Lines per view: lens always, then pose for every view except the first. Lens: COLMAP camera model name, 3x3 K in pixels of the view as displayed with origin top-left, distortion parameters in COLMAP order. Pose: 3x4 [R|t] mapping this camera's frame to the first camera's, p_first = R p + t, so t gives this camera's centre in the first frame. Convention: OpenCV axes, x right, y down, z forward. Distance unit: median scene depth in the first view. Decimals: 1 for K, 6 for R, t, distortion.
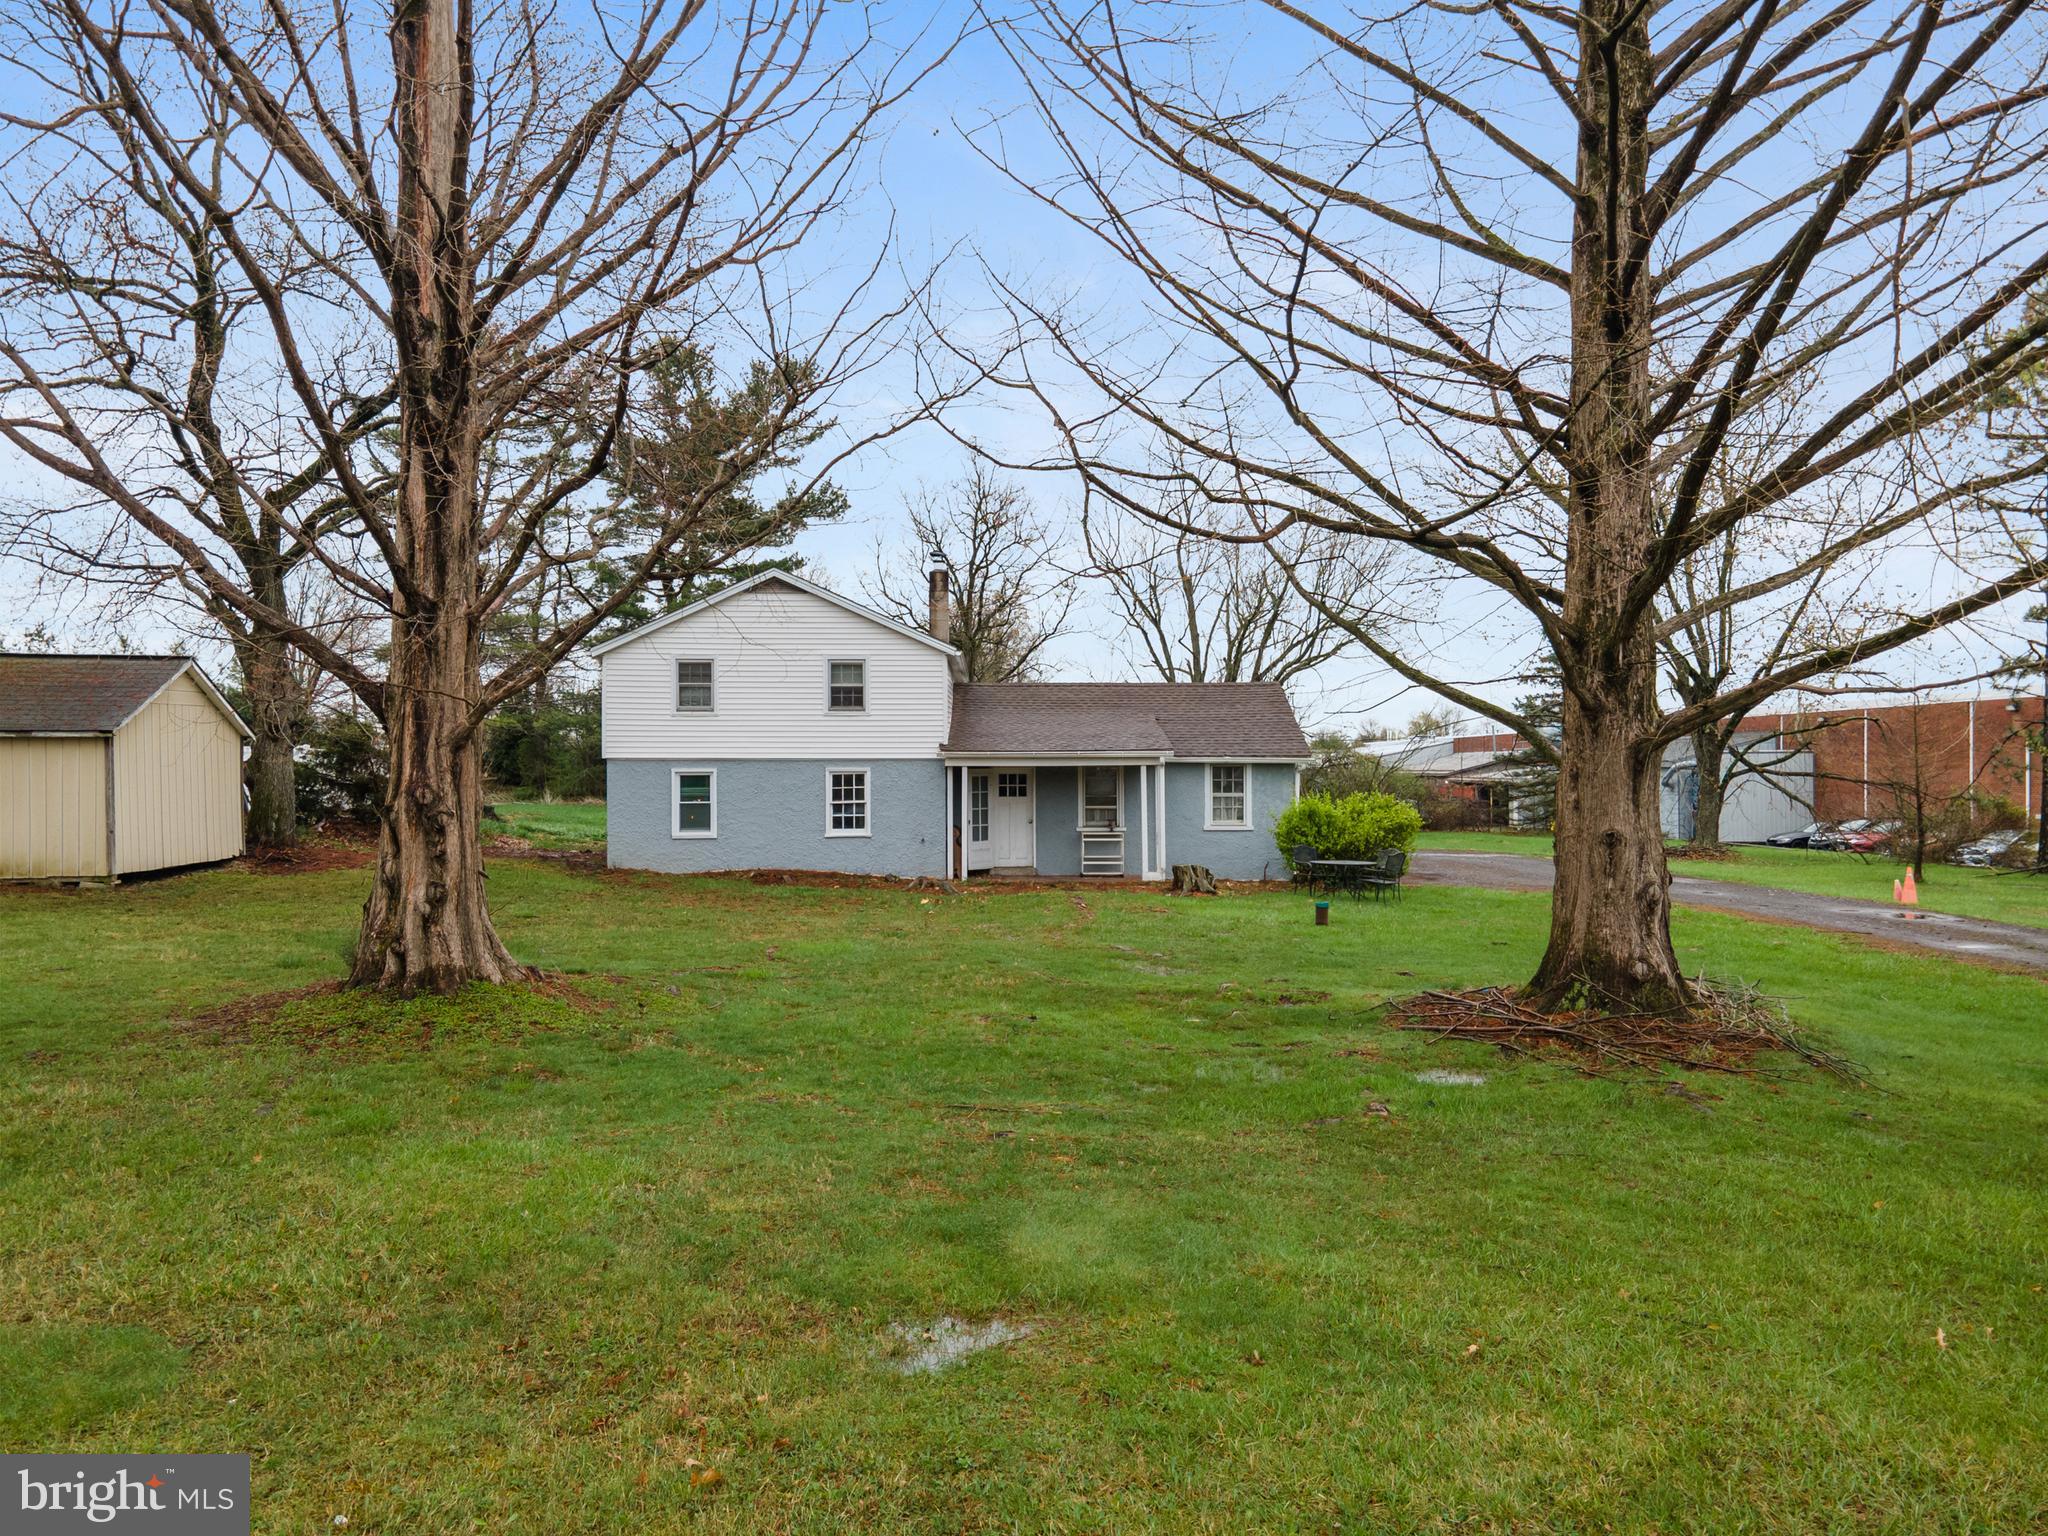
lens RADIAL K [[1501.6, 0, 1031.1], [0, 1501.6, 762.4], [0, 0, 1]] dist [0.034541, 0.017276]
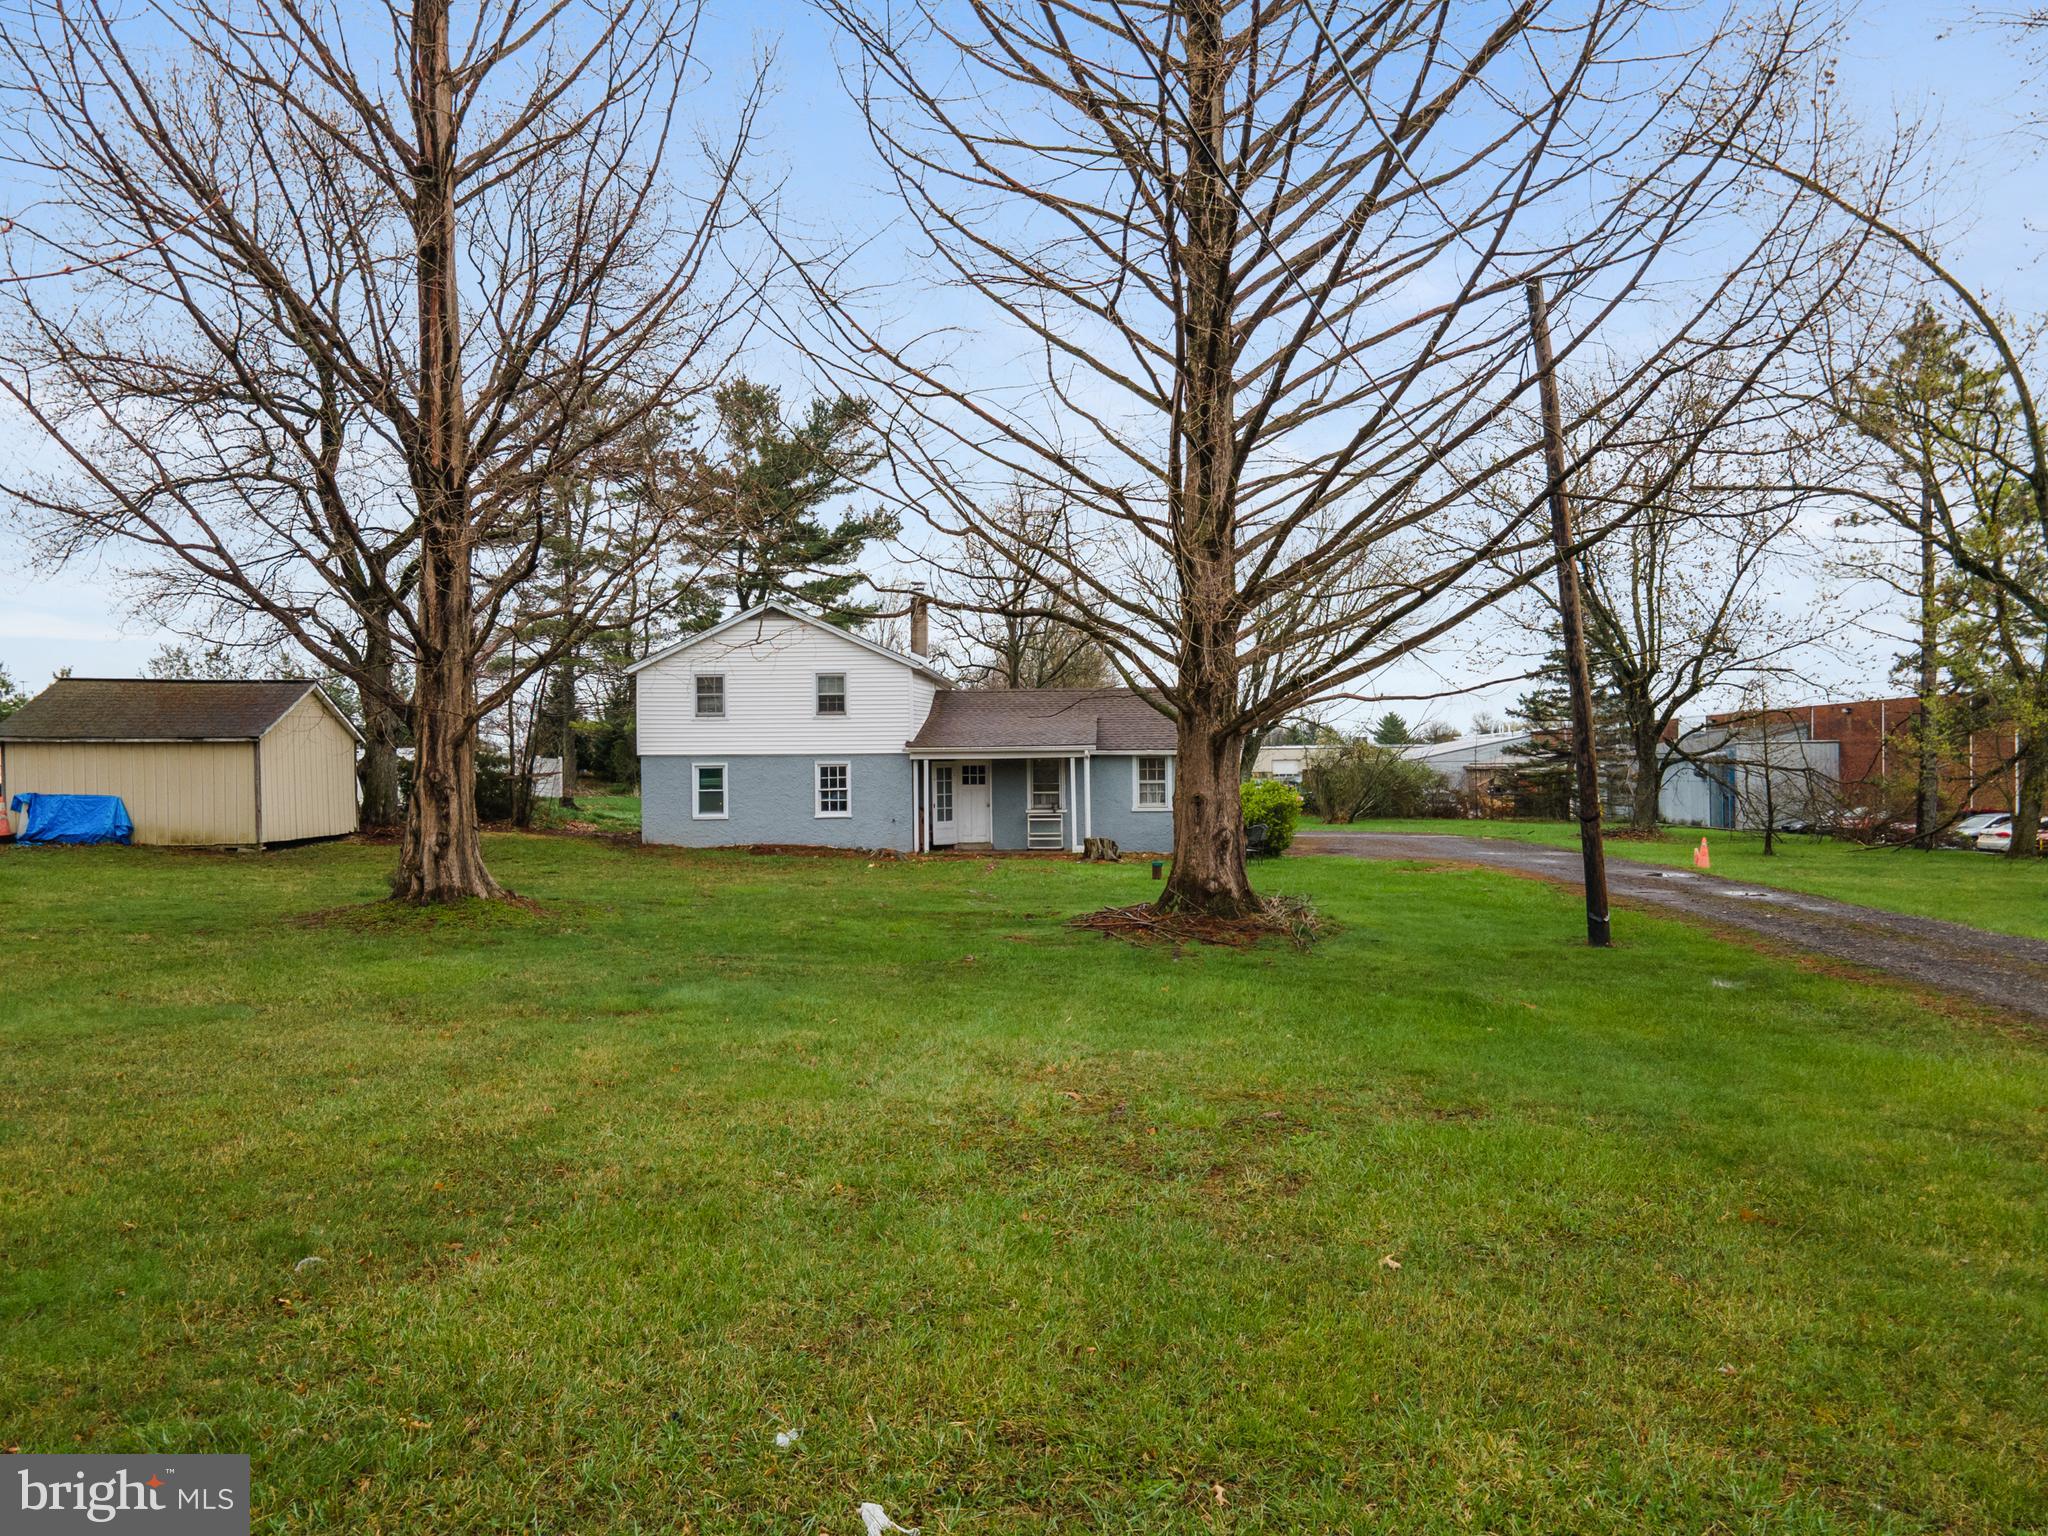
lens RADIAL K [[1501.6, 0, 1023.1], [0, 1501.6, 766.0], [0, 0, 1]] dist [0.034541, 0.017276]
pose [[0.995859, -0.007503, -0.090600, 0.144156], [0.007834, 0.999964, 0.003300, 0.004463], [0.090572, -0.003996, 0.995882, -0.207566]]
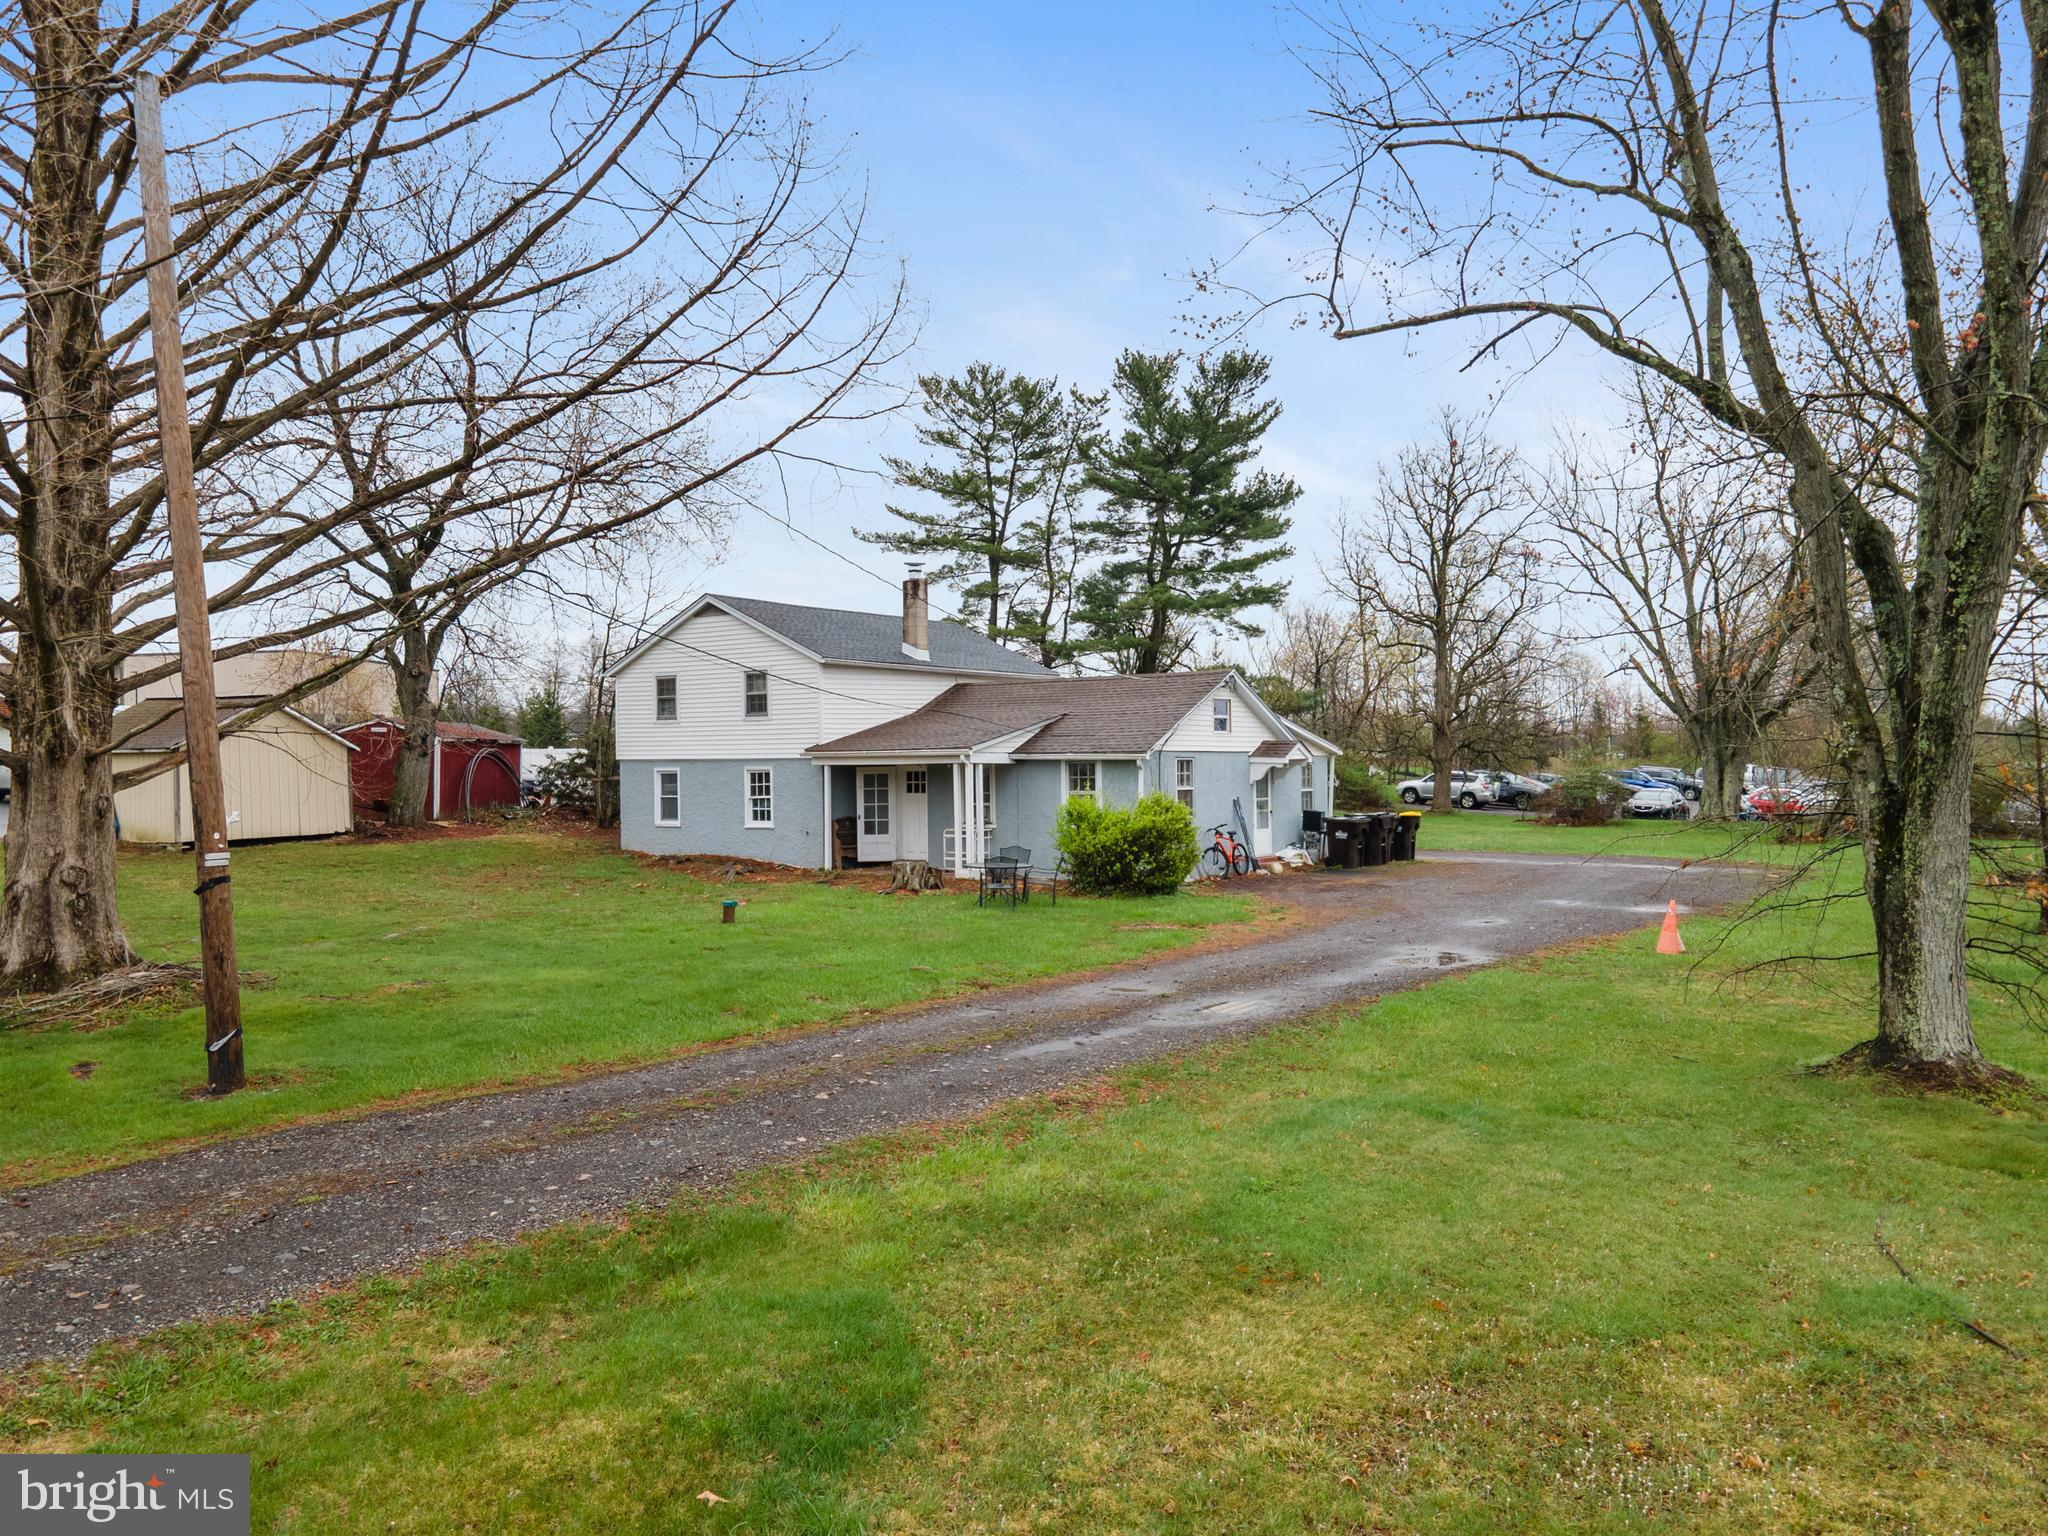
lens RADIAL K [[1501.6, 0, 1012.8], [0, 1501.6, 767.1], [0, 0, 1]] dist [0.034541, 0.017276]
pose [[0.788520, -0.004110, -0.614996, 0.720302], [0.010948, 0.999913, 0.007355, -0.002359], [0.614912, -0.012533, 0.788496, 0.230467]]
